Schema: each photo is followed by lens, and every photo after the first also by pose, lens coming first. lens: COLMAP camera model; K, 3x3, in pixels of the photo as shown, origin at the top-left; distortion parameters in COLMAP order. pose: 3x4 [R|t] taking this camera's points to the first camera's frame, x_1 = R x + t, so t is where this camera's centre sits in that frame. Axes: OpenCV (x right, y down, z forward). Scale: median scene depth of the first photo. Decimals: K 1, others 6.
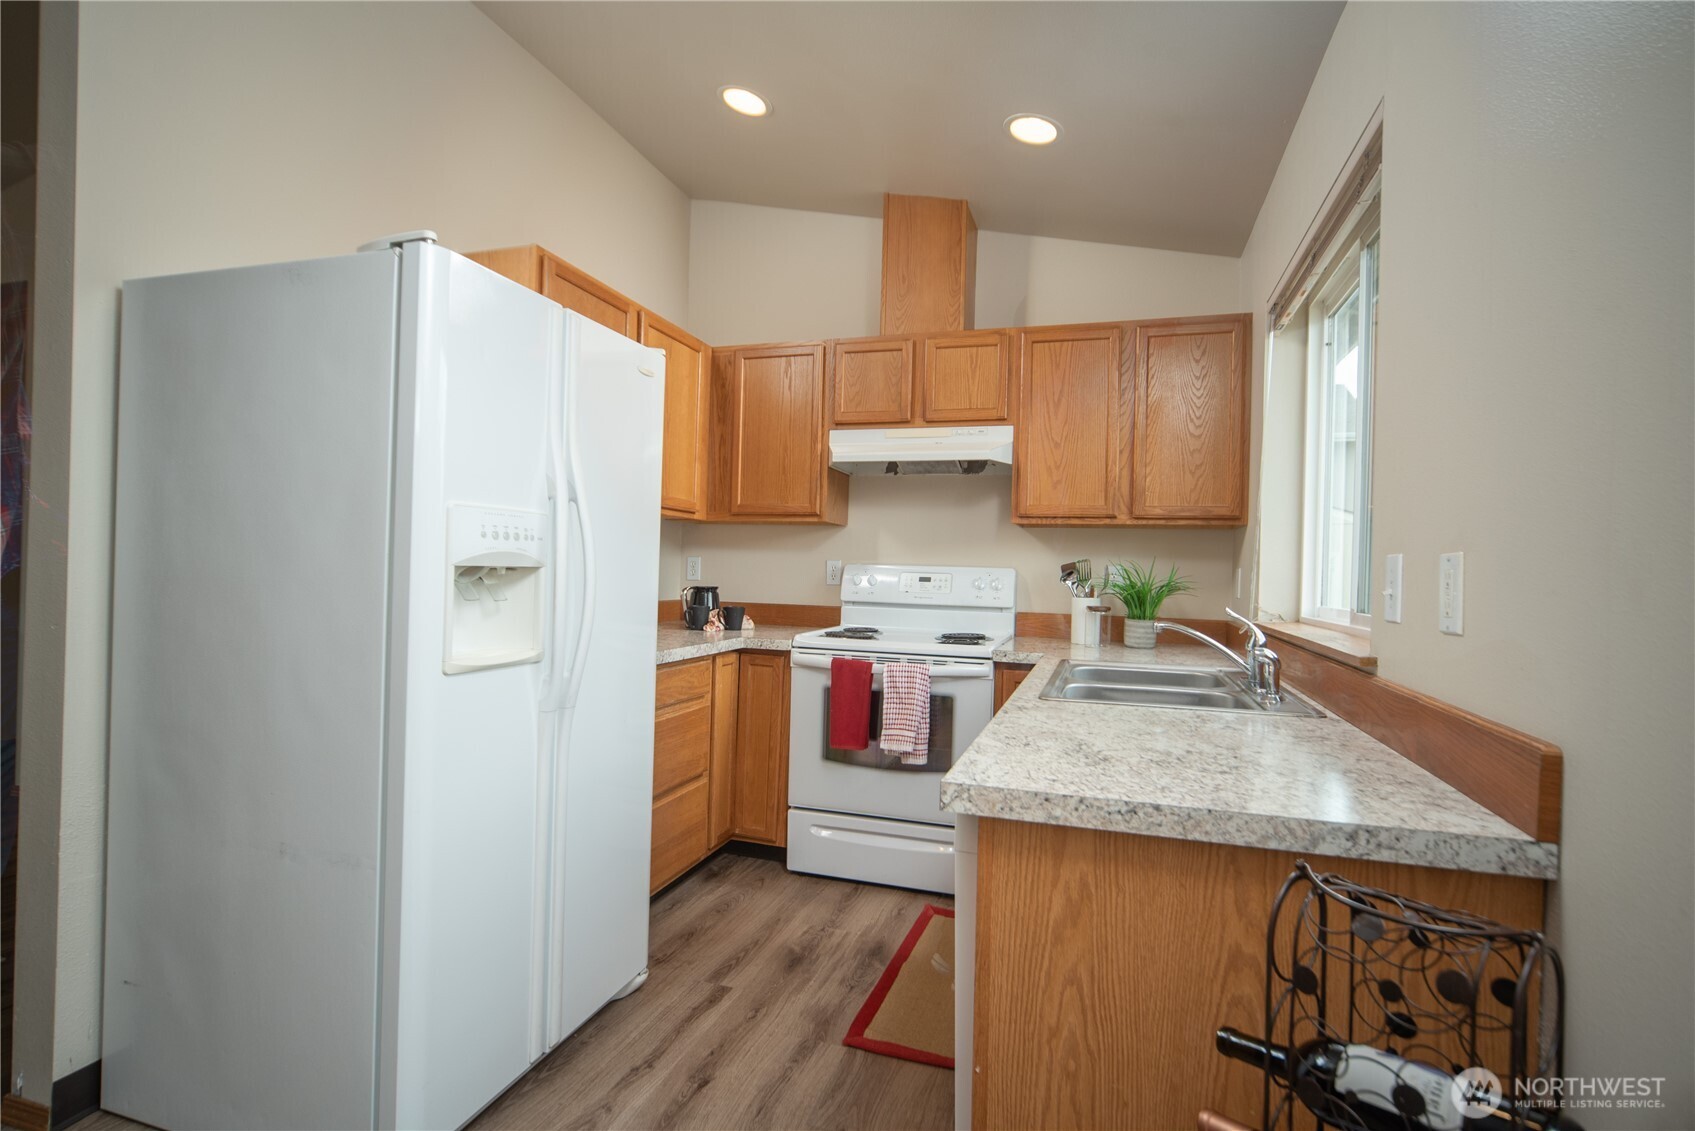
lens RADIAL K [[885.3, 0, 850.2], [0, 885.3, 562.9], [0, 0, 1]] dist [-0.006672, -0.001243]
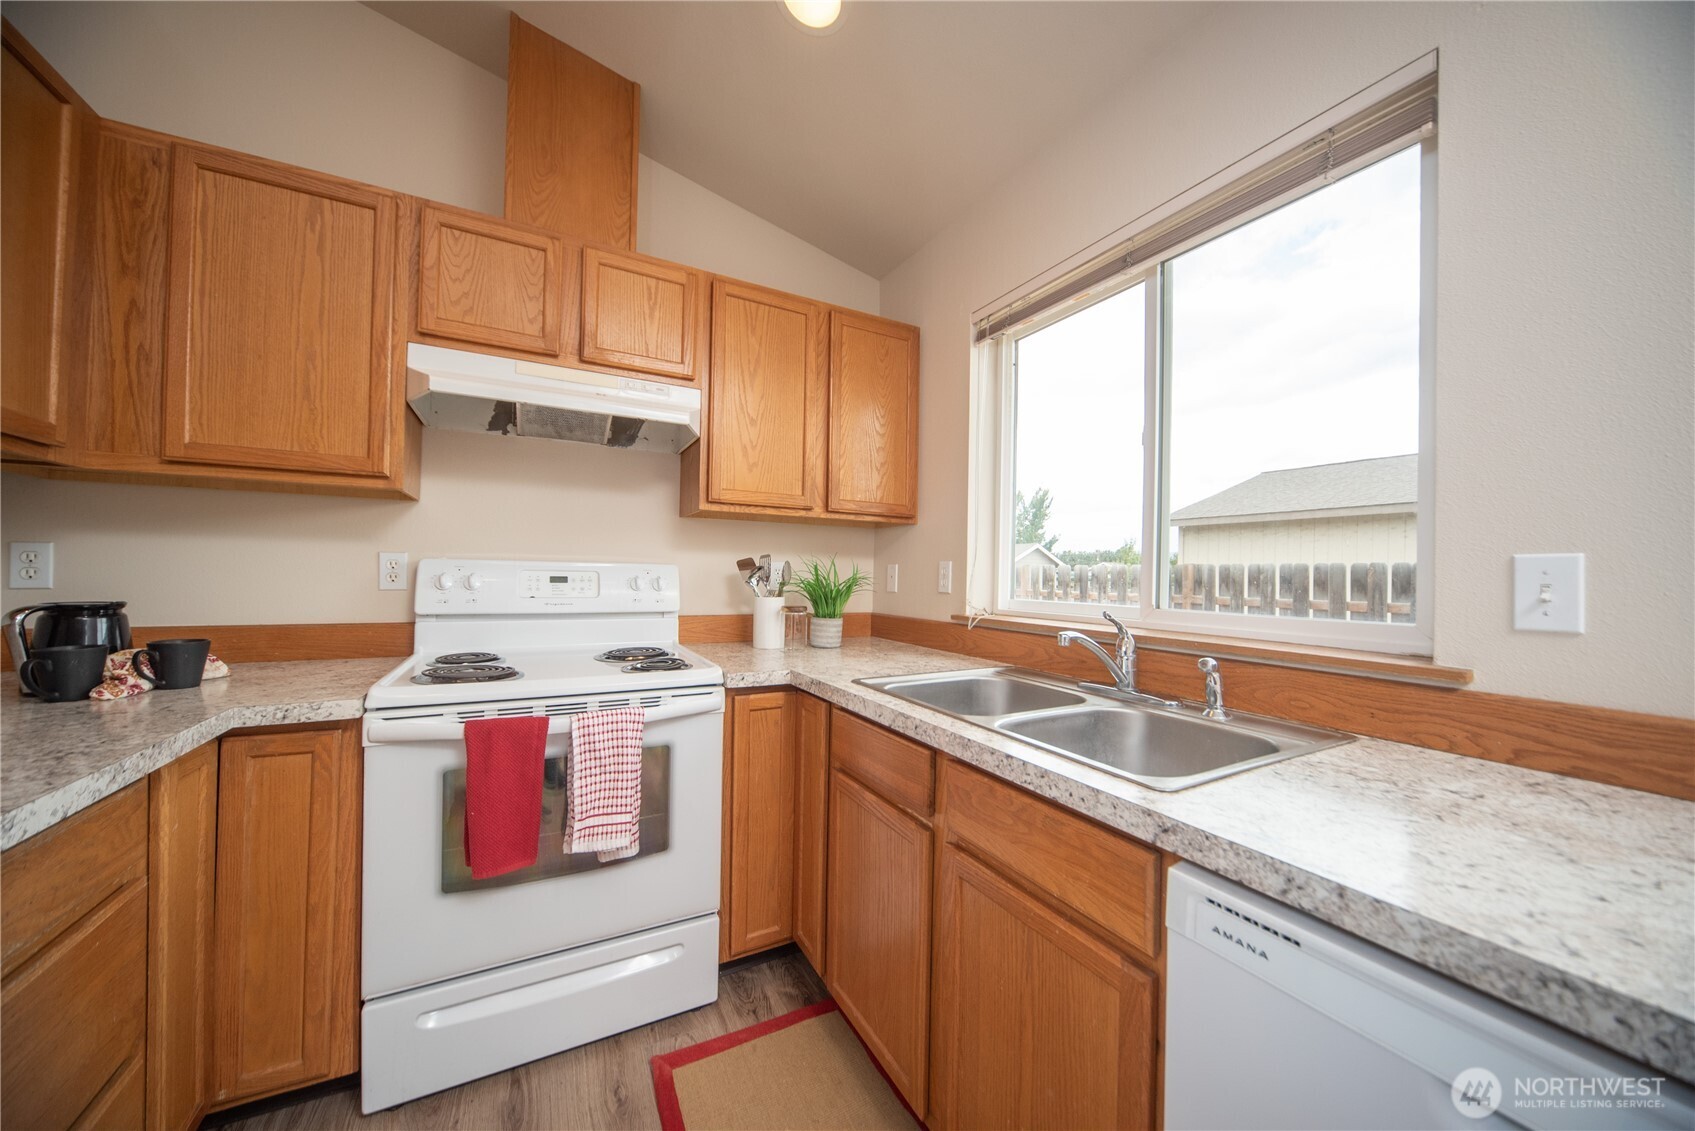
lens RADIAL K [[590.5, 0, 848.7], [0, 590.5, 575.0], [0, 0, 1]] dist [-0.010557, 0.000447]
pose [[0.678082, -0.015905, 0.734814, -0.126703], [-0.004959, 0.999644, 0.026213, 0.000517], [-0.734970, -0.021419, 0.677761, 0.535757]]
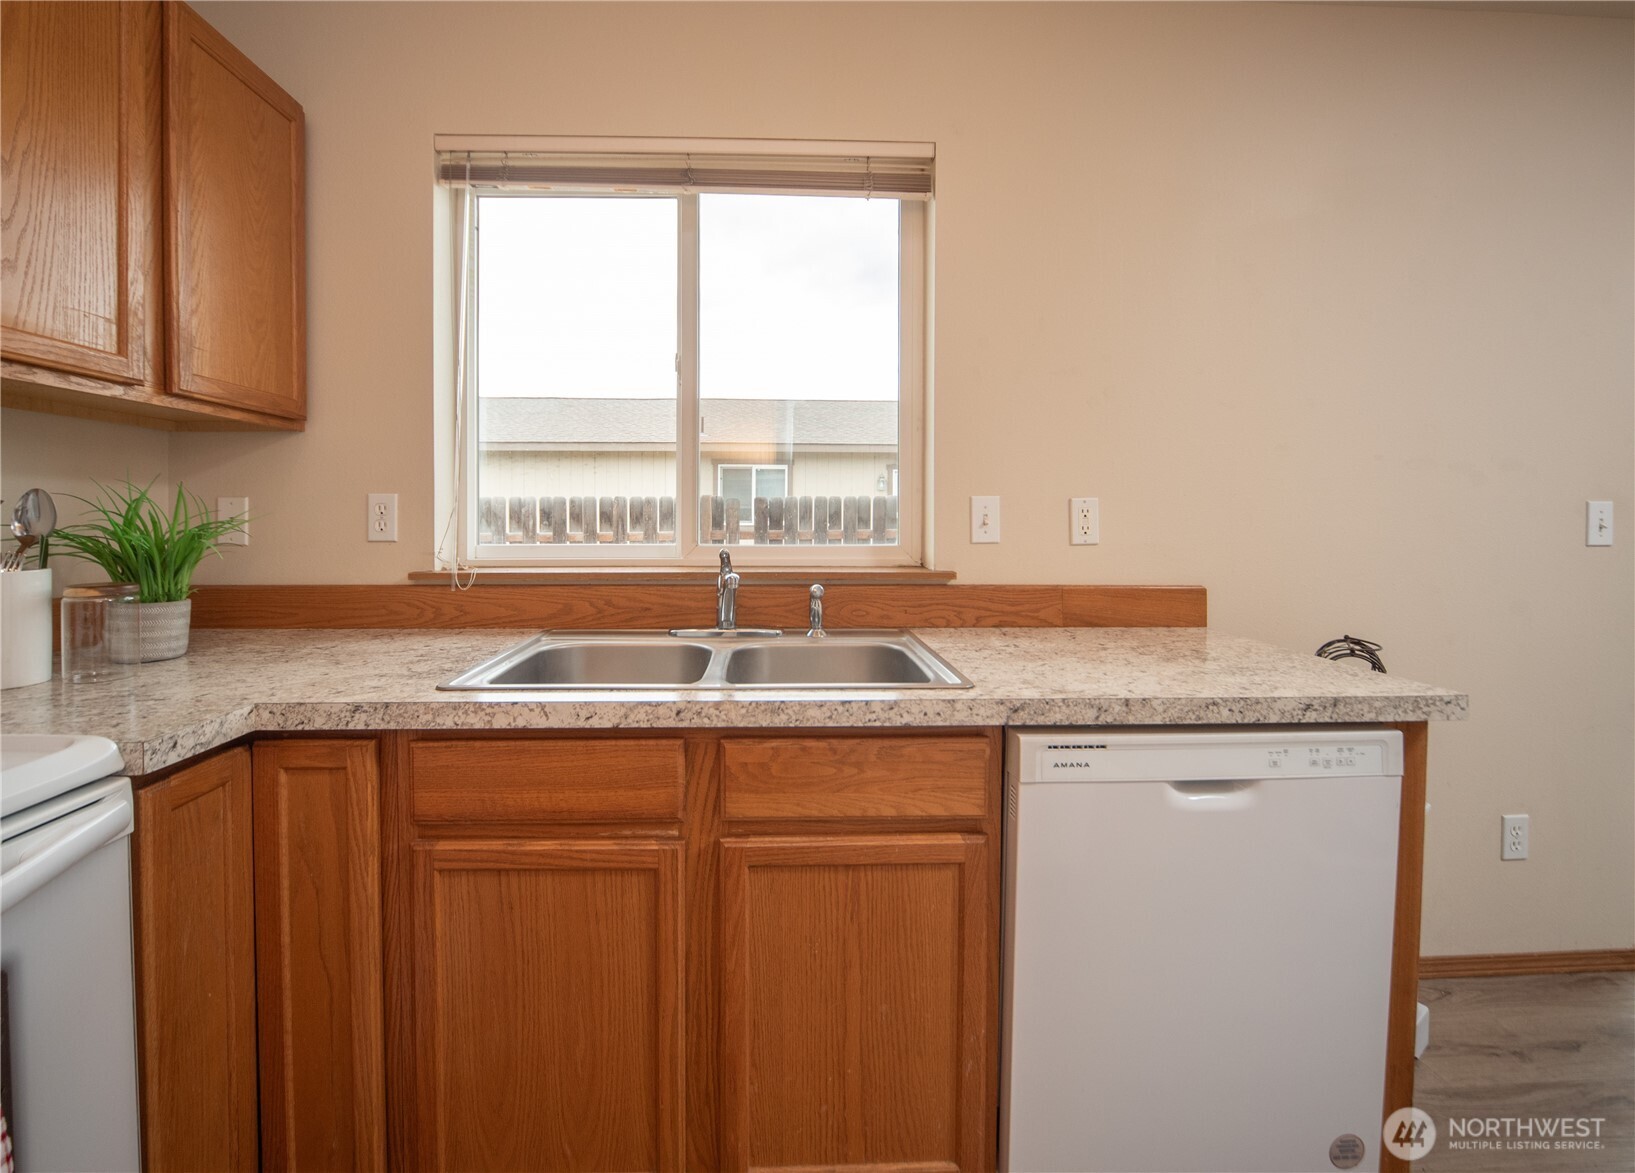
lens RADIAL K [[711.5, 0, 781.4], [0, 711.5, 528.2], [0, 0, 1]] dist [-0.010756, 0.000606]
pose [[-0.356427, -0.044584, 0.933259, -0.158758], [-0.017564, 0.999004, 0.041017, 0.001253], [-0.934158, -0.001772, -0.356855, 0.797756]]
